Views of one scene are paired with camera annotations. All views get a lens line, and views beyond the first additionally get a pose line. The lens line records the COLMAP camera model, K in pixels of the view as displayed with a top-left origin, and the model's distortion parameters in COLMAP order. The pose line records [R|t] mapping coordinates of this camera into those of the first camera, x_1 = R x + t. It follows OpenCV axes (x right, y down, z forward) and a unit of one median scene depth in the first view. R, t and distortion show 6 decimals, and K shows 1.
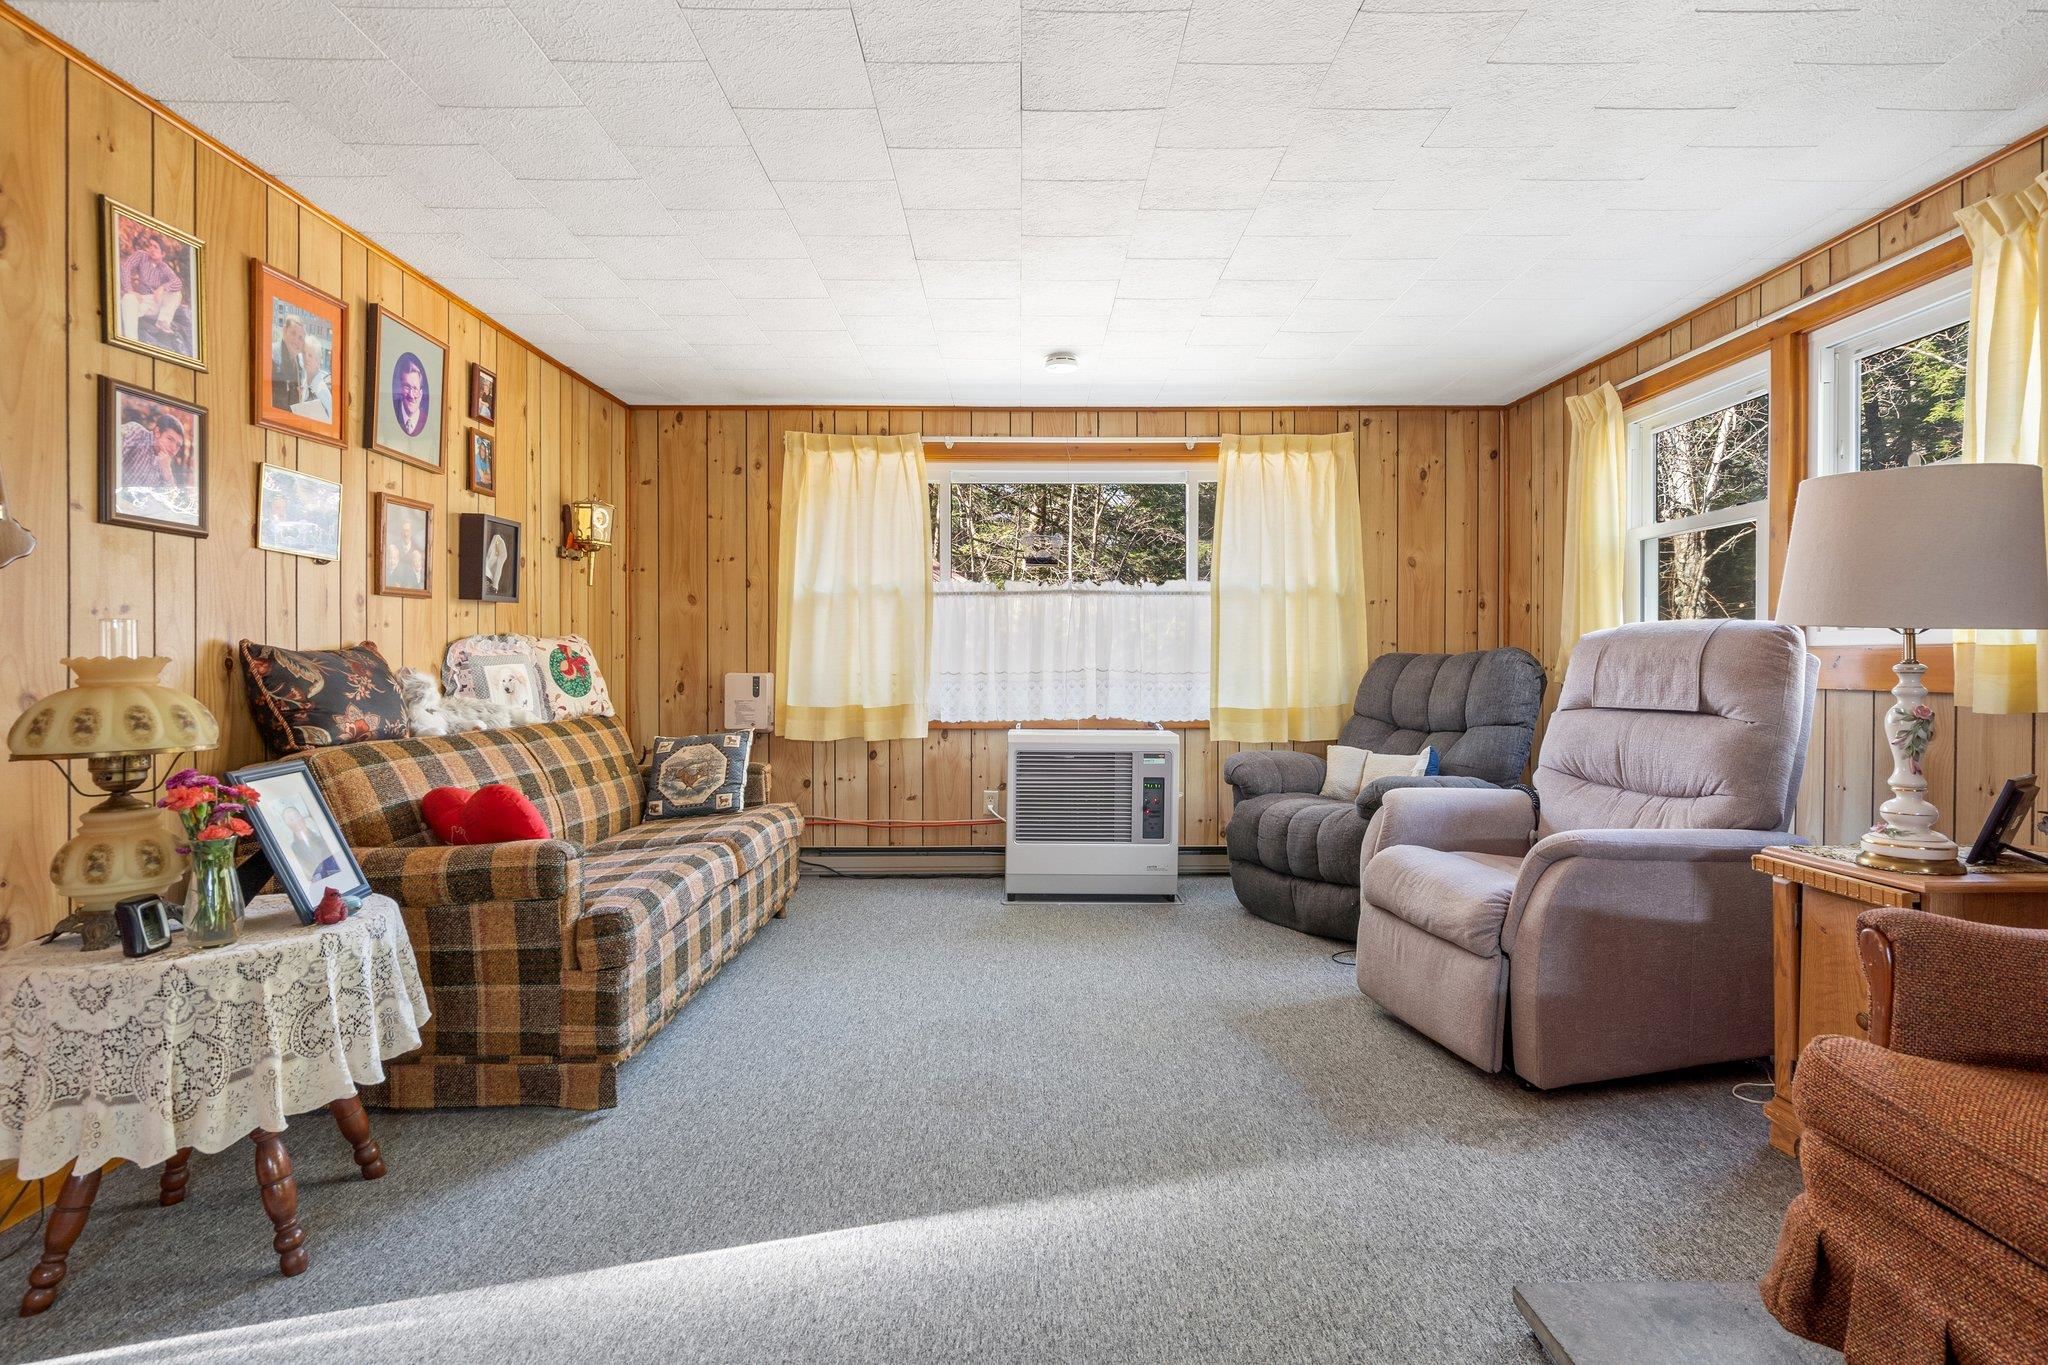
lens RADIAL K [[948.9, 0, 1036.3], [0, 948.9, 669.3], [0, 0, 1]] dist [-0.008333, 0.003013]
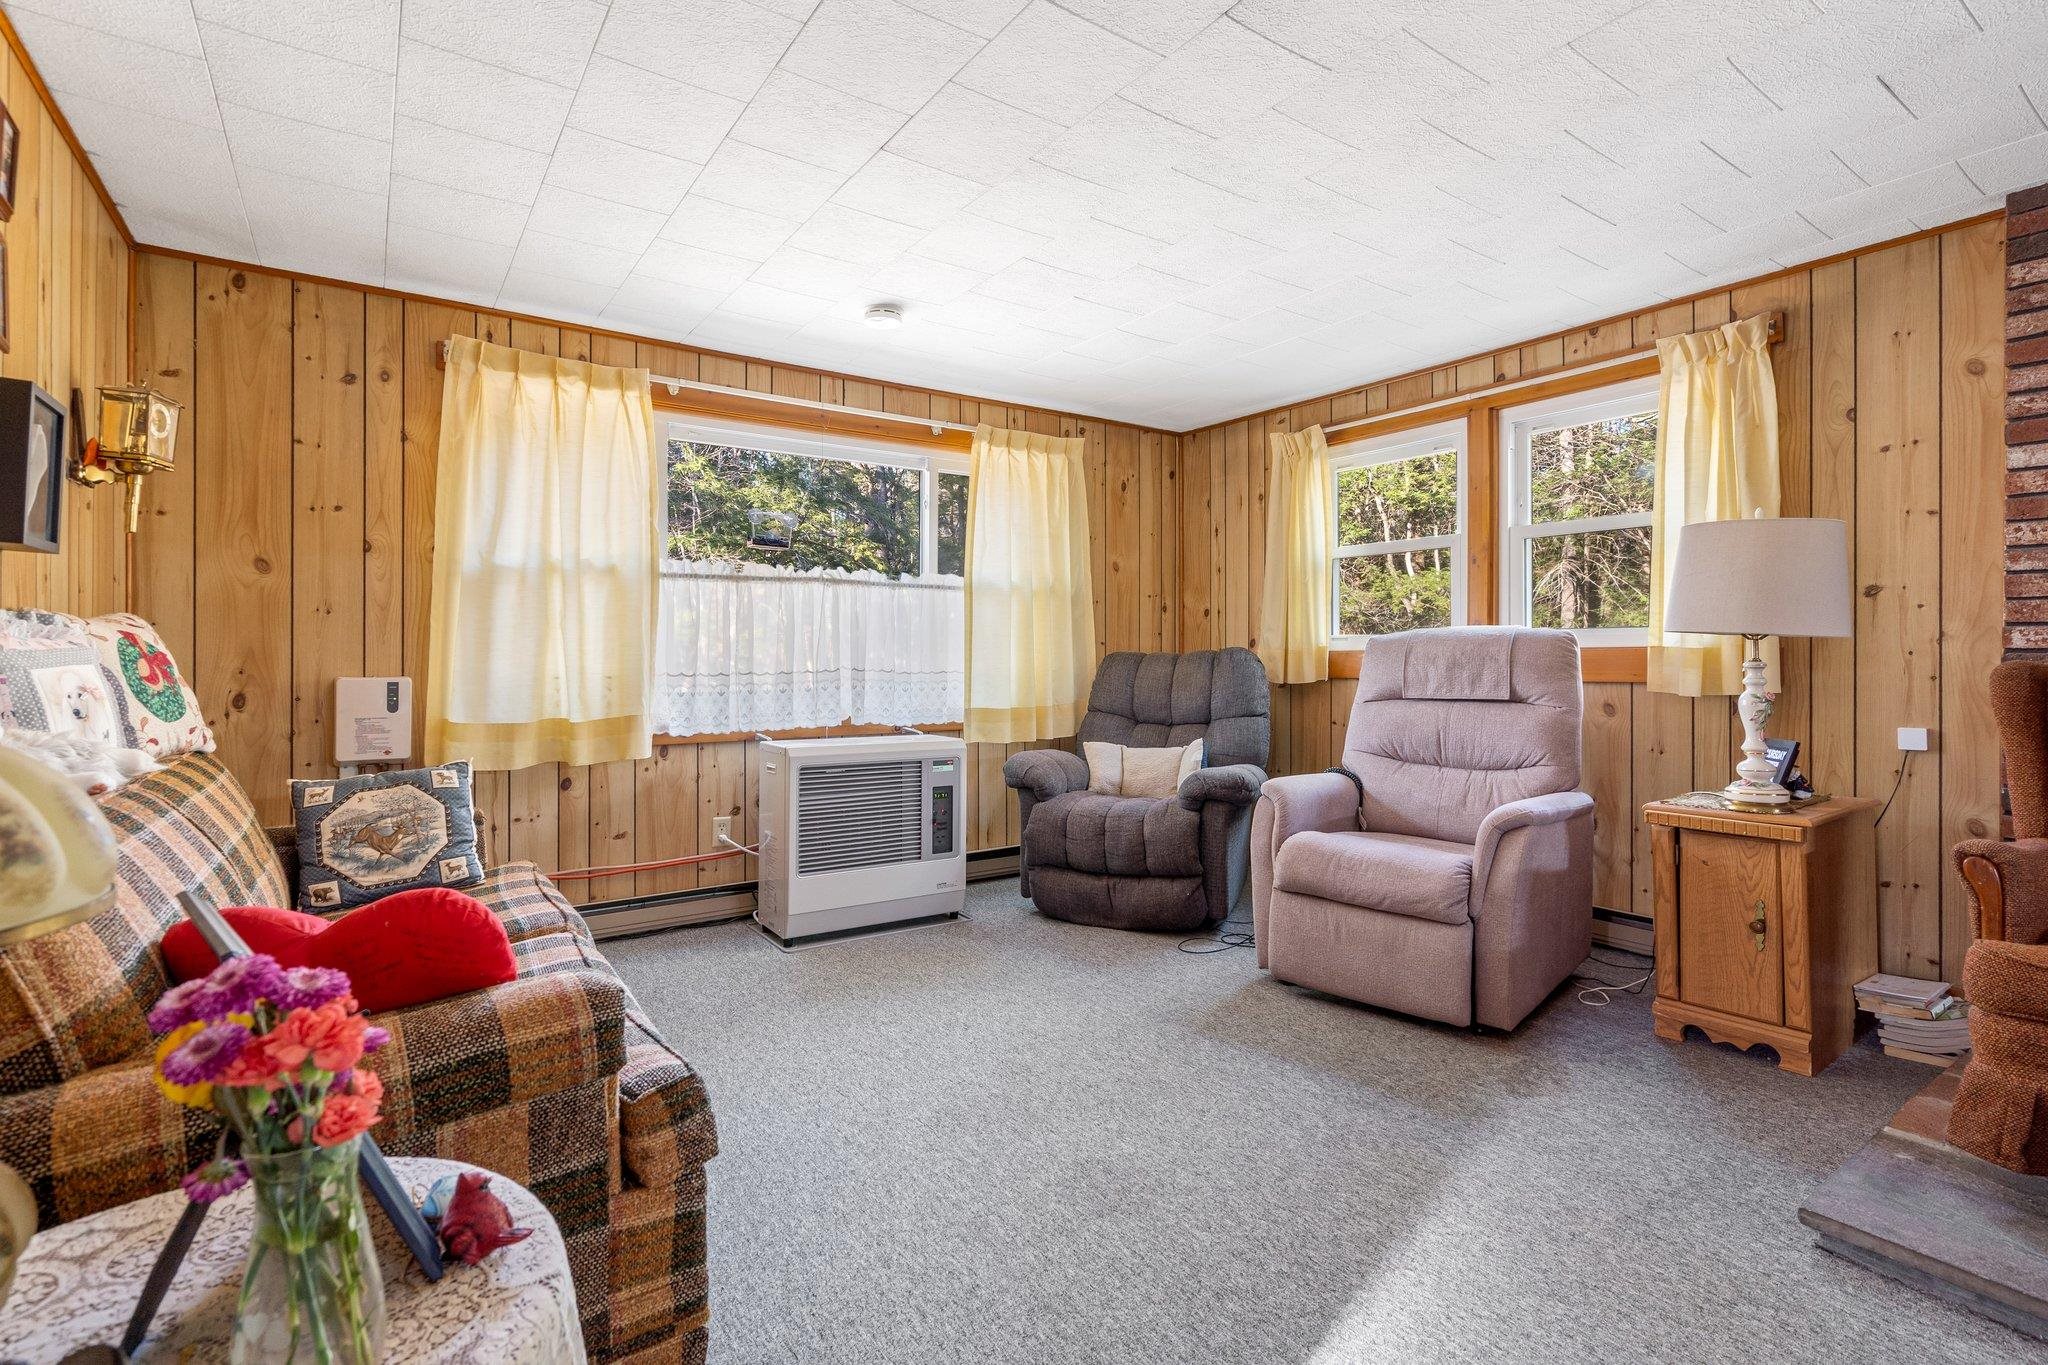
lens RADIAL K [[948.9, 0, 1013.5], [0, 948.9, 646.7], [0, 0, 1]] dist [-0.008333, 0.003013]
pose [[0.830728, 0.006593, 0.556639, -0.334942], [0.005678, 0.999777, -0.020317, -0.002128], [-0.556649, 0.020039, 0.830506, 0.204977]]
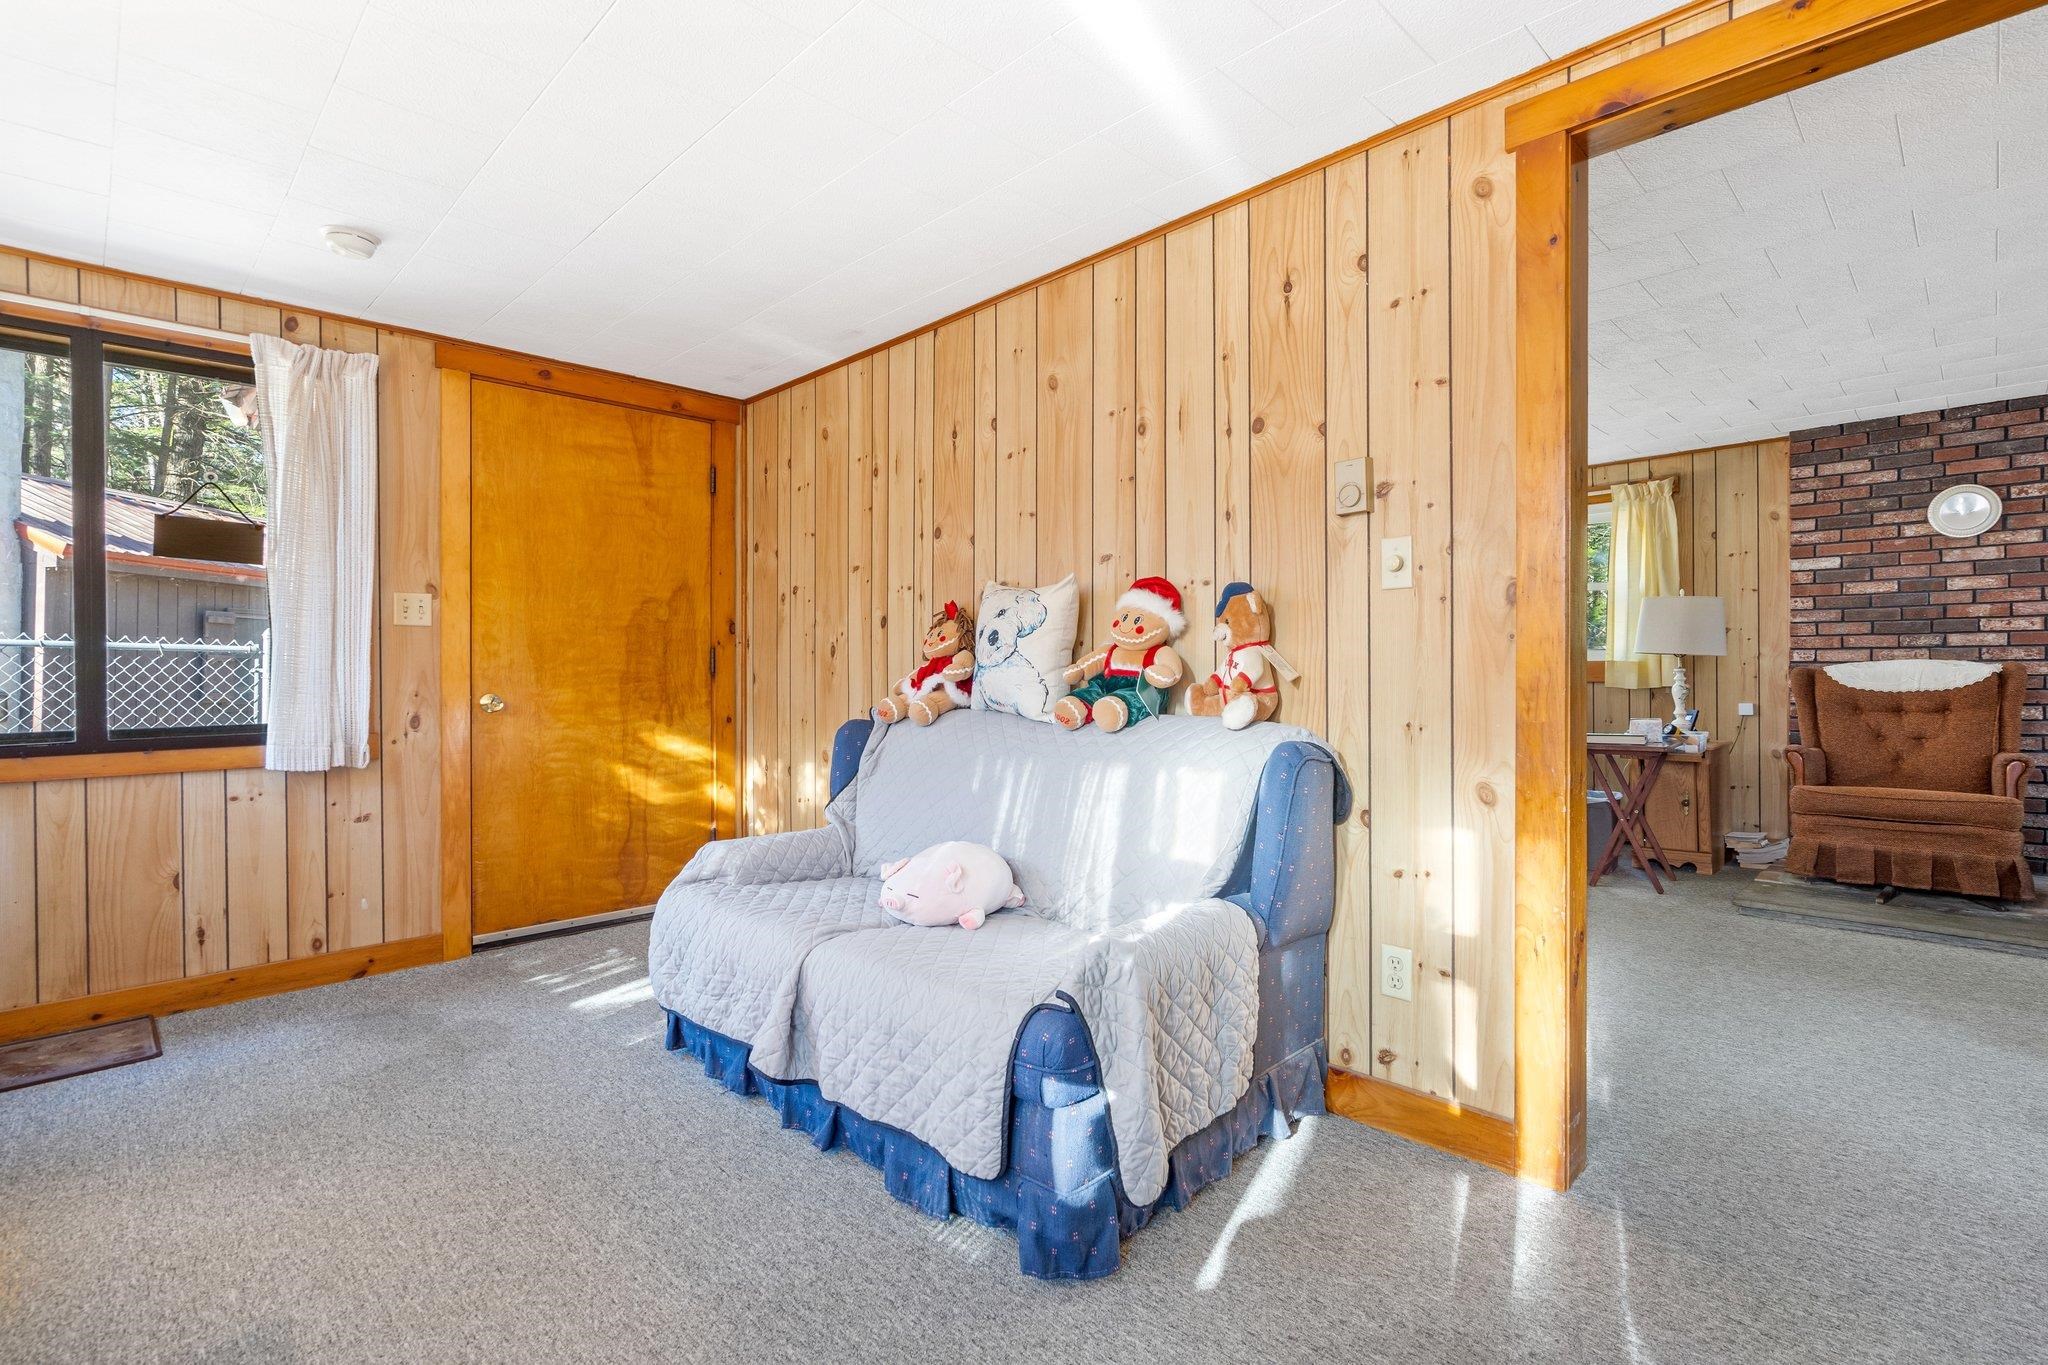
lens RADIAL K [[948.9, 0, 1020.2], [0, 948.9, 667.2], [0, 0, 1]] dist [-0.008333, 0.003013]
pose [[0.718594, 0.002373, 0.695426, -1.027761], [0.012368, 0.999792, -0.016192, 0.005351], [-0.695320, 0.020236, 0.718415, 0.170311]]
